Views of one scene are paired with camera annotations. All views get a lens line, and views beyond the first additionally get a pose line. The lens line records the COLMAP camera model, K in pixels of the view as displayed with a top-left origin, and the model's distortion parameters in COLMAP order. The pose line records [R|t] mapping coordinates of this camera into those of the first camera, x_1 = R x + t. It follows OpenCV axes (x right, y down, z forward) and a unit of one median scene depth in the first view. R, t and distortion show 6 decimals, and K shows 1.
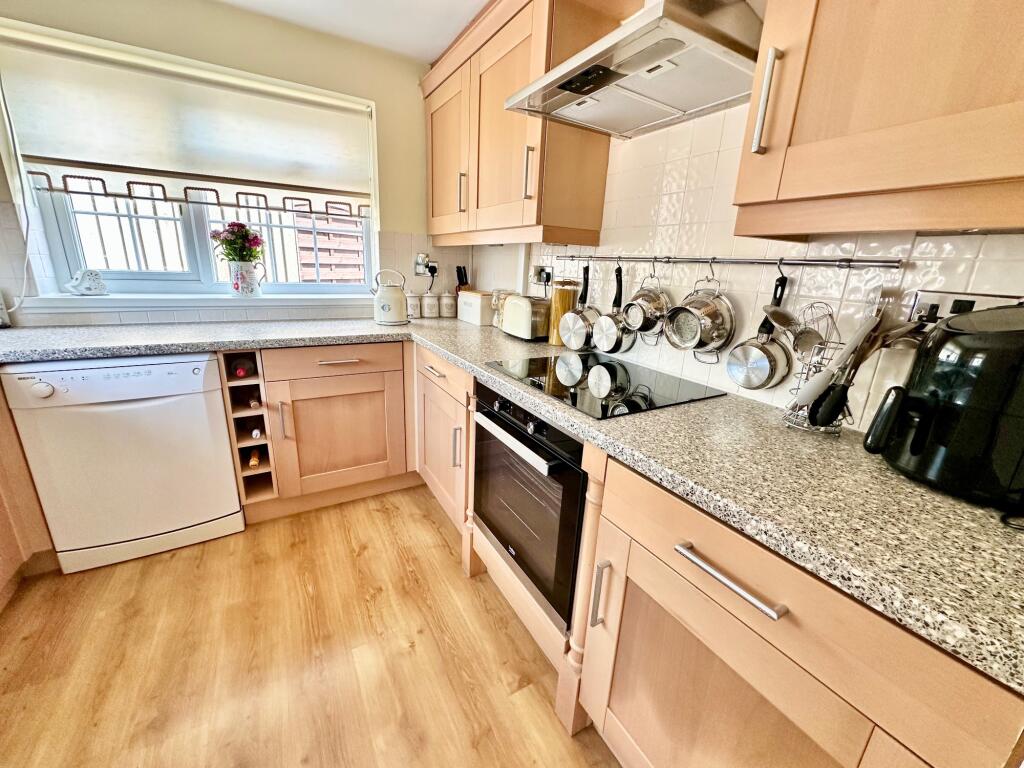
lens RADIAL K [[408.8, 0, 509.8], [0, 408.8, 383.3], [0, 0, 1]] dist [-0.002997, 0.000577]
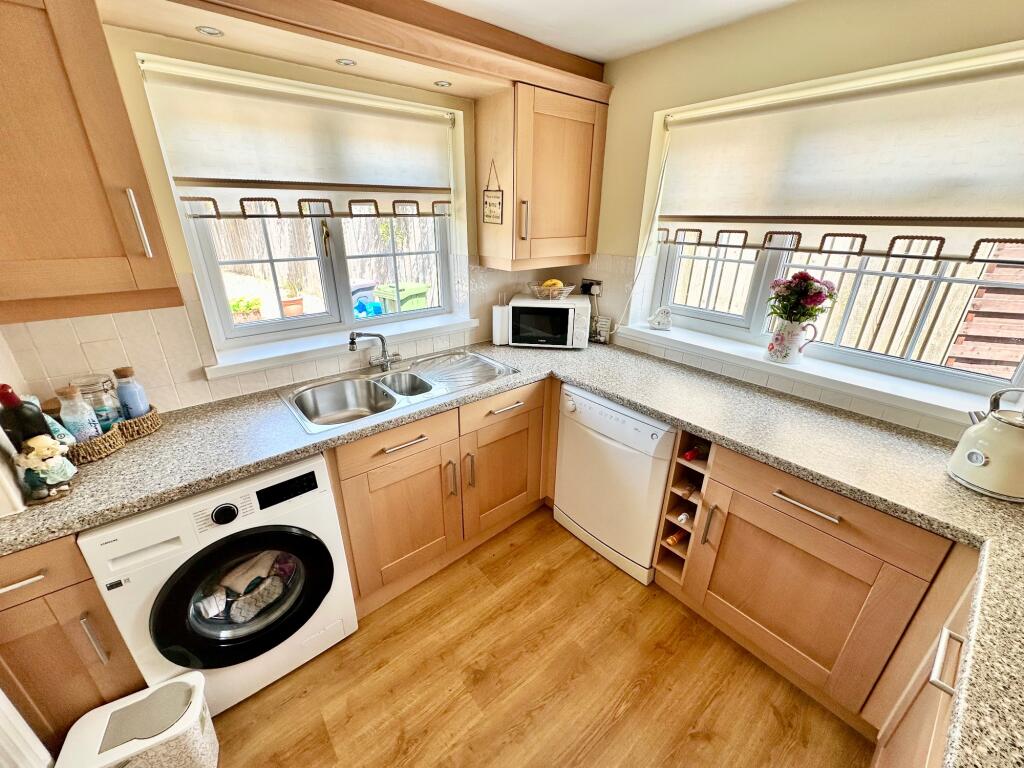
lens RADIAL K [[408.8, 0, 509.8], [0, 408.8, 383.3], [0, 0, 1]] dist [-0.002997, 0.000577]
pose [[0.161421, 0.340486, -0.926290, 0.053941], [-0.277067, 0.916485, 0.288598, -0.295815], [0.947194, 0.210058, 0.242277, 0.339355]]
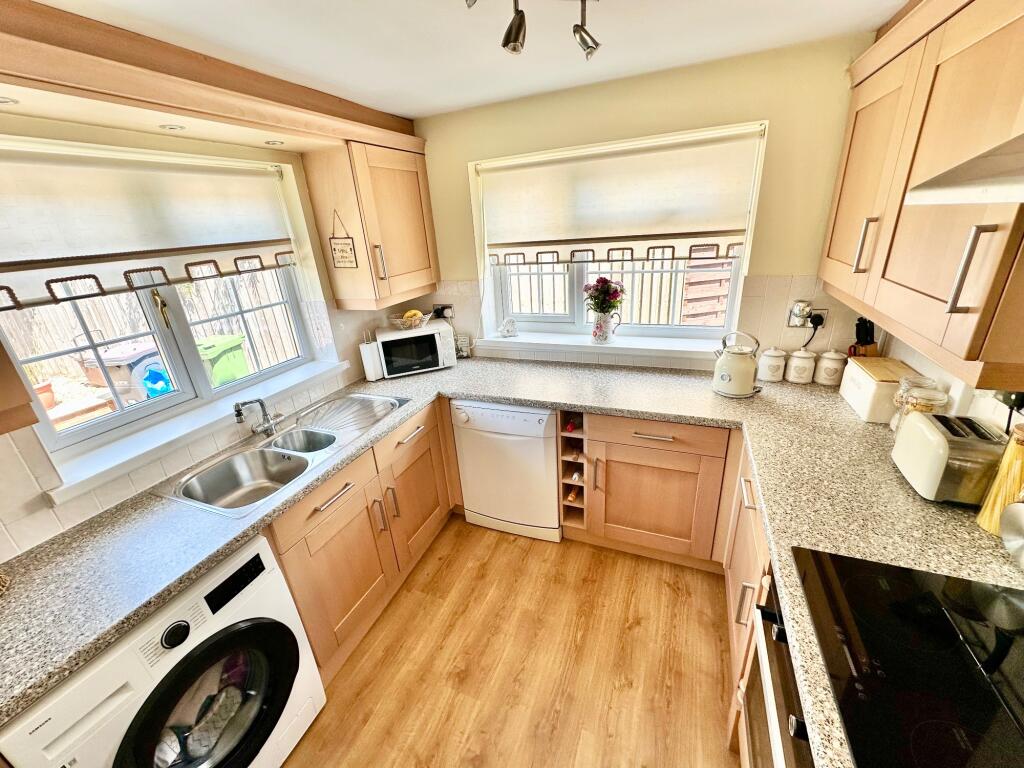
lens RADIAL K [[408.8, 0, 509.8], [0, 408.8, 383.3], [0, 0, 1]] dist [-0.002997, 0.000577]
pose [[0.600007, 0.214477, -0.770708, 0.102723], [-0.130216, 0.976727, 0.170434, -0.299914], [0.789326, -0.001903, 0.613972, 0.132133]]
